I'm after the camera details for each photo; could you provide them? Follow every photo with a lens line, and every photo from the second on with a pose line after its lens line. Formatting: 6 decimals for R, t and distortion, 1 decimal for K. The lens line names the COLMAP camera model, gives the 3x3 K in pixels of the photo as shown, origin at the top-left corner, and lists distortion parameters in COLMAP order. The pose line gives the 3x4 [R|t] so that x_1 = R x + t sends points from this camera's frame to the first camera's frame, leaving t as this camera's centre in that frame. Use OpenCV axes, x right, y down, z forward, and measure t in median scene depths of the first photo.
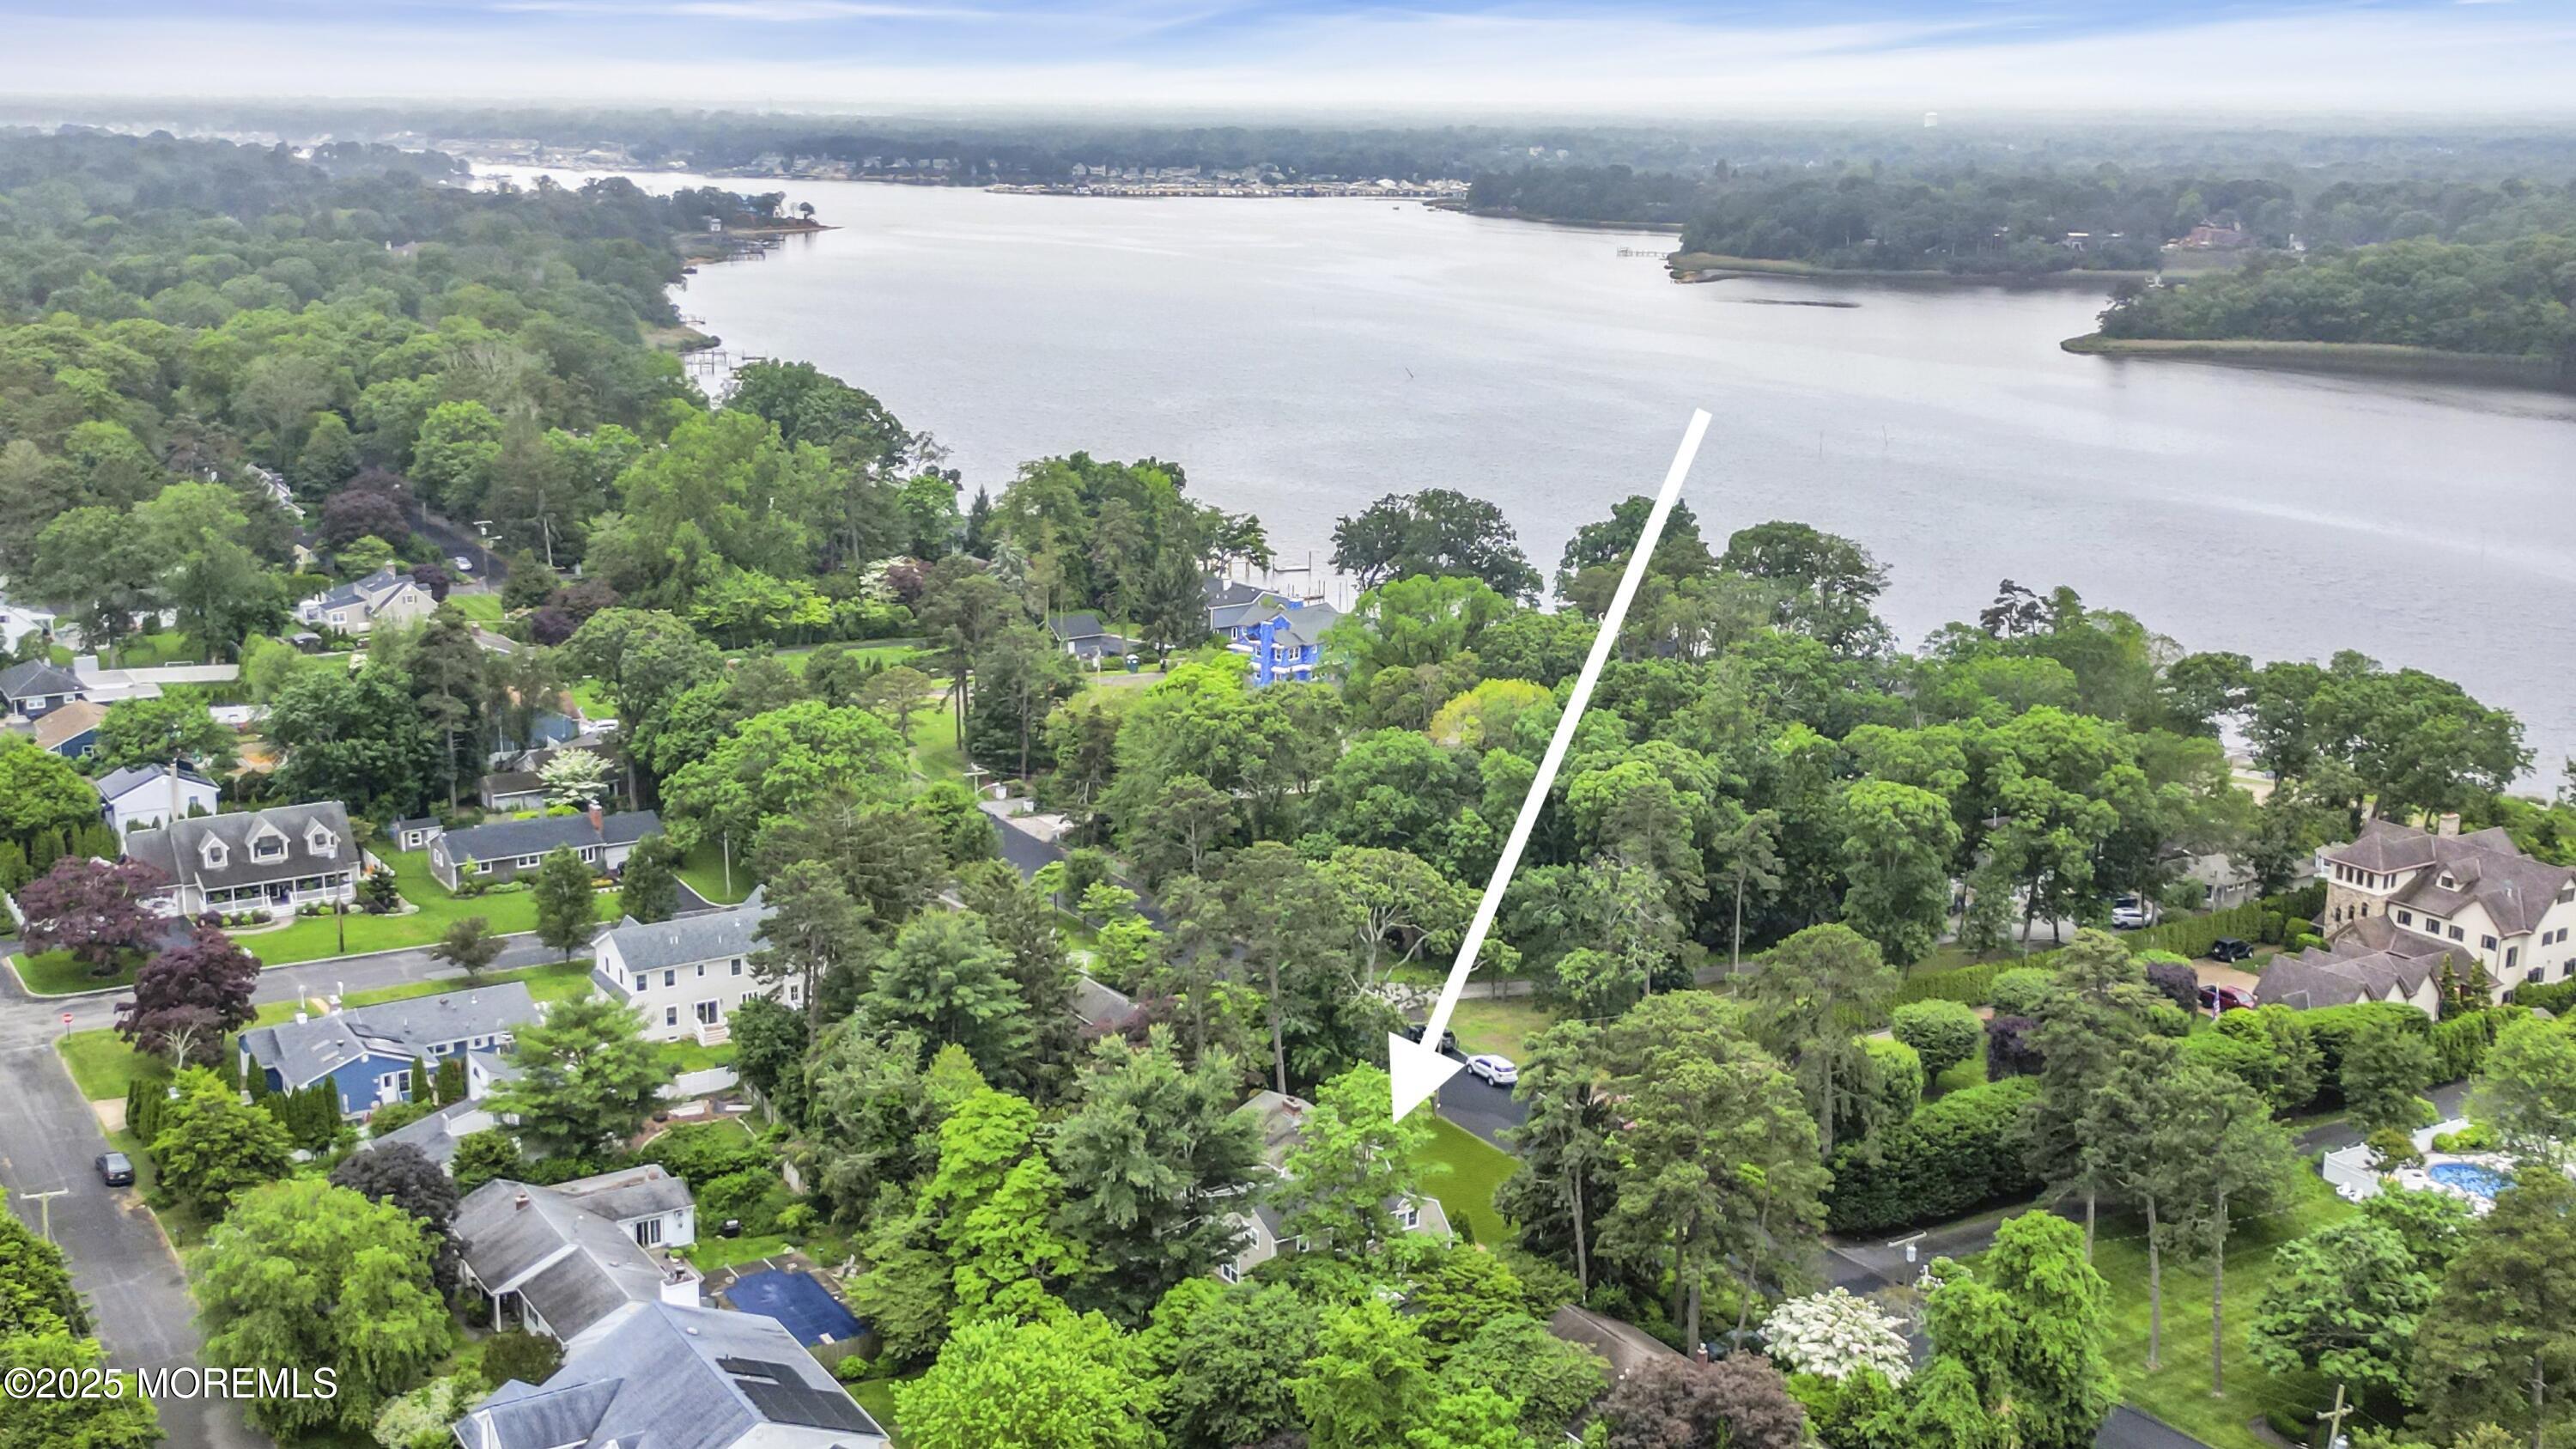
lens RADIAL K [[2764.0, 0, 1288.0], [0, 2764.0, 724.5], [0, 0, 1]] dist [0.188075, -0.477170]
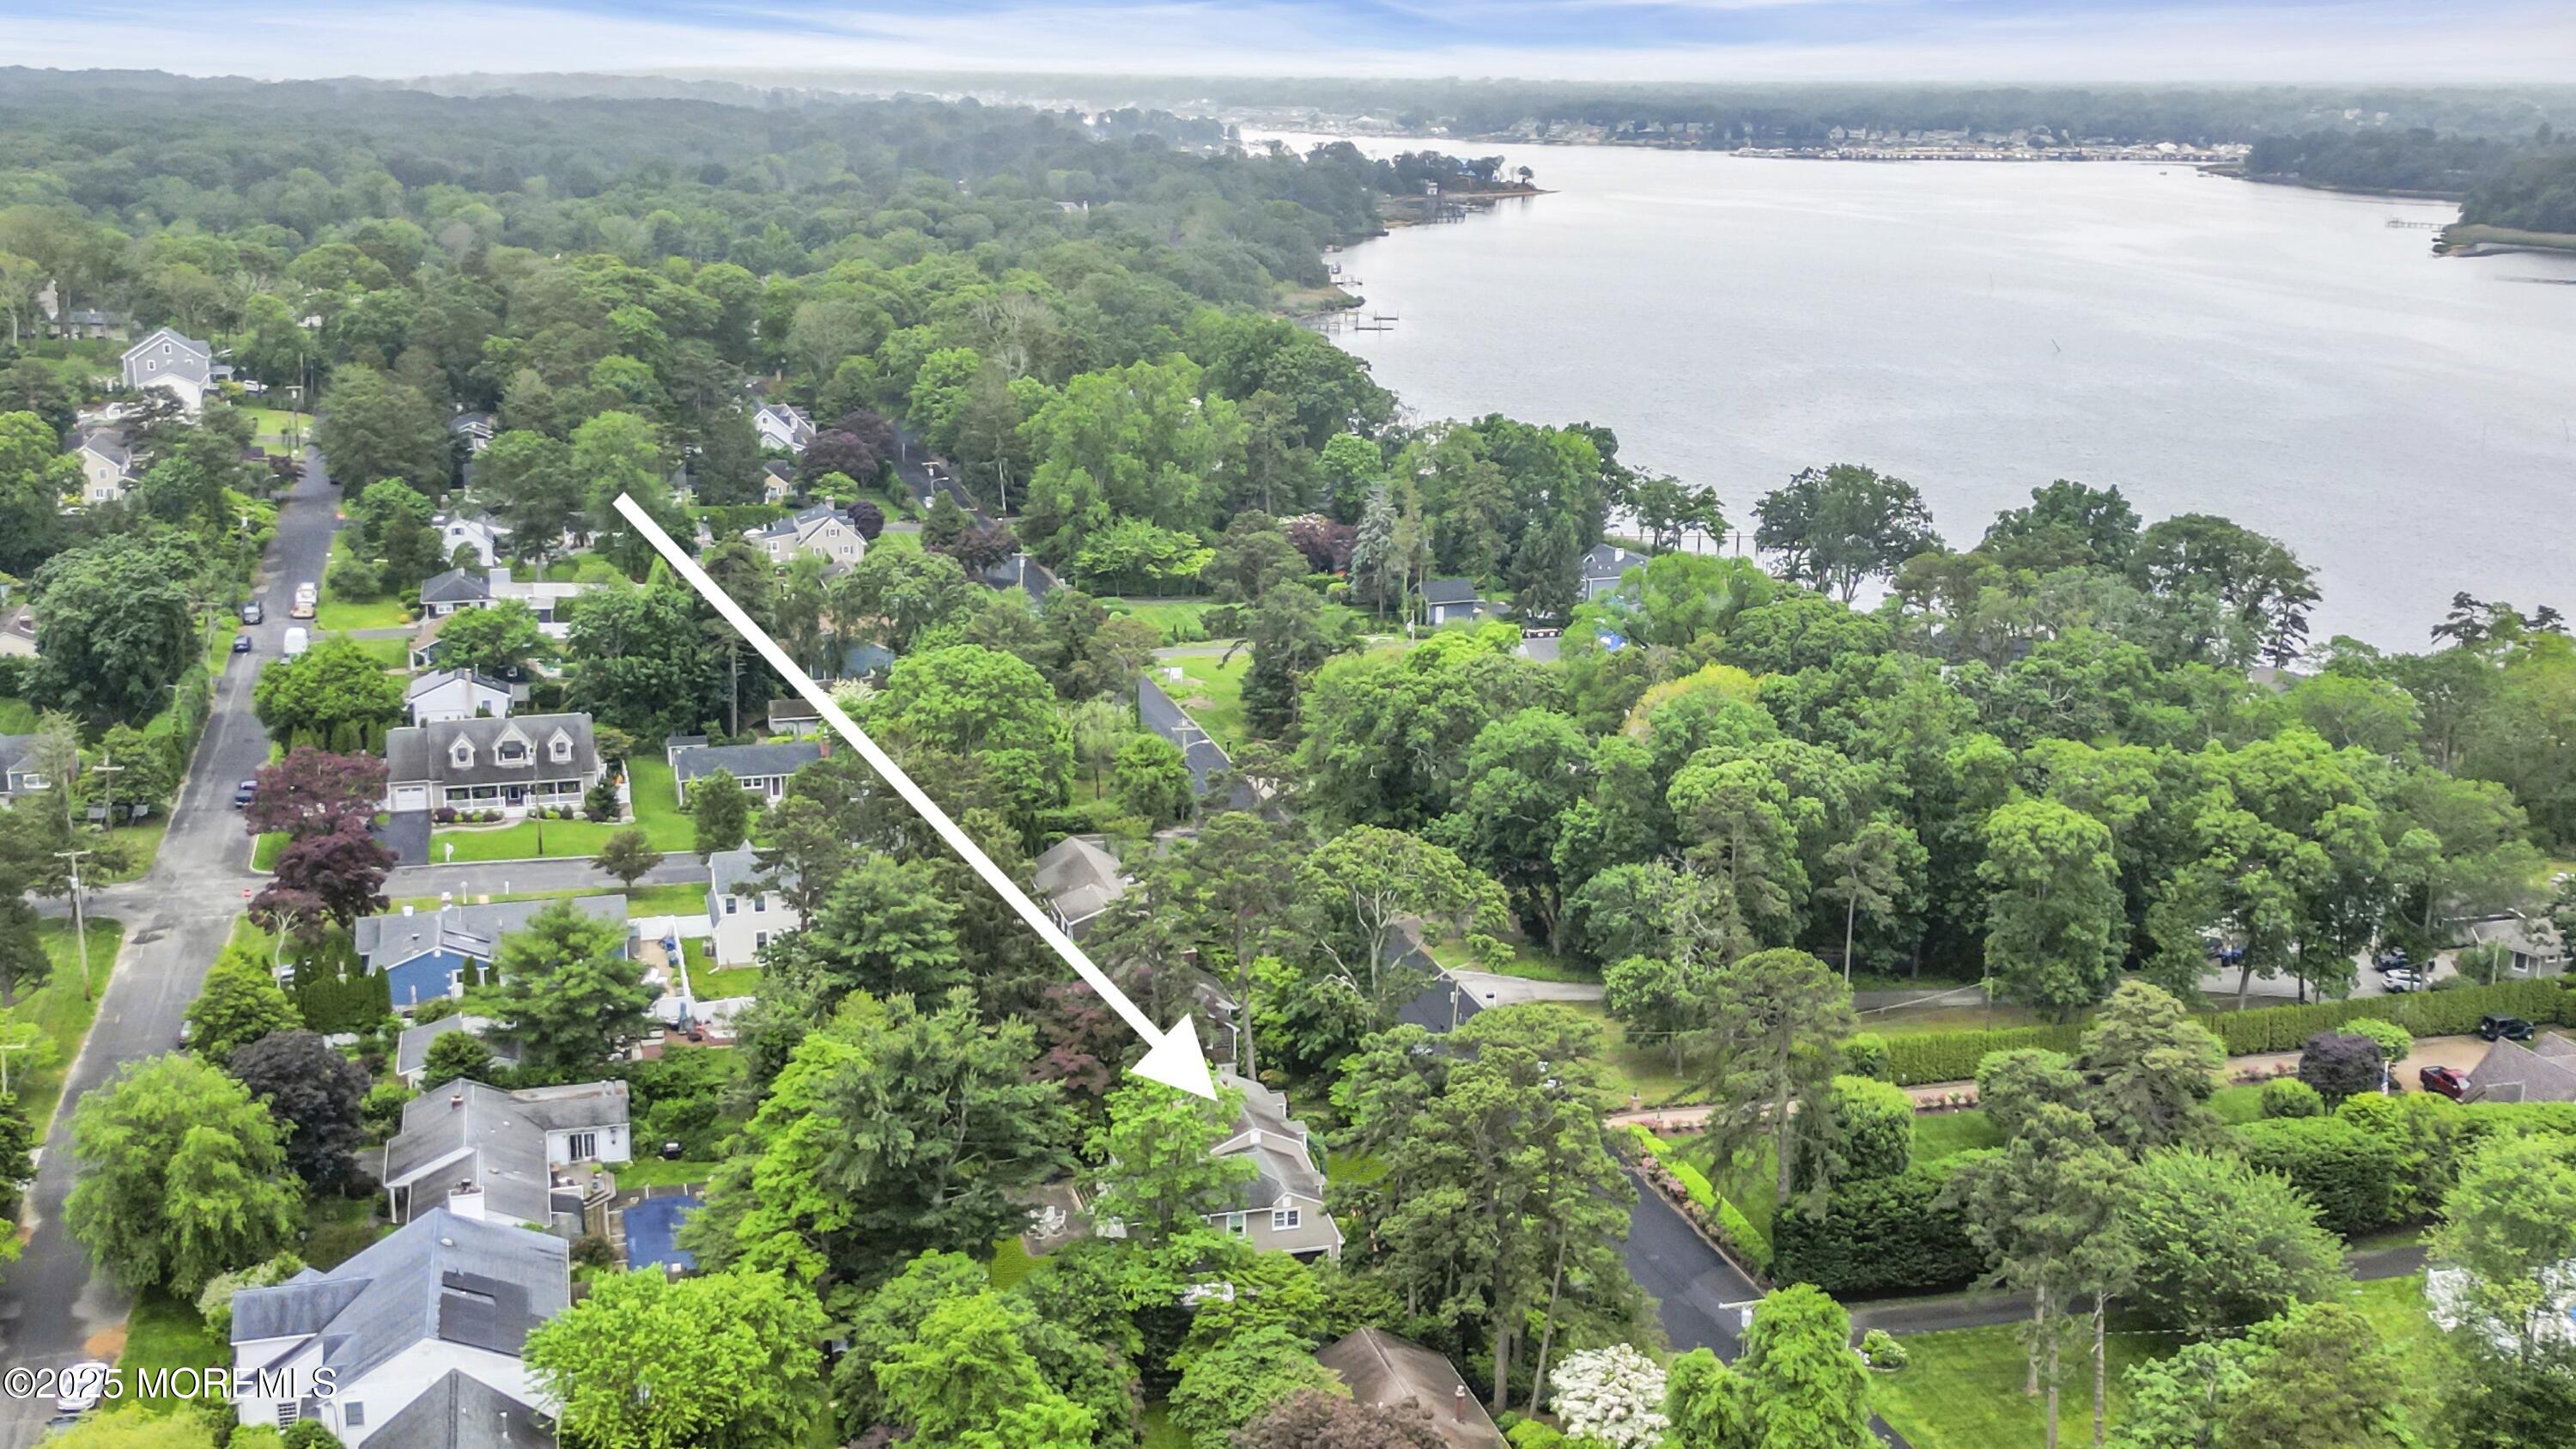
lens RADIAL K [[2764.0, 0, 1288.0], [0, 2764.0, 724.5], [0, 0, 1]] dist [0.188075, -0.477170]
pose [[0.957350, 0.066553, -0.281162, 0.149471], [-0.063424, 0.997782, 0.020226, -0.004647], [0.281884, -0.001530, 0.959447, 0.045645]]
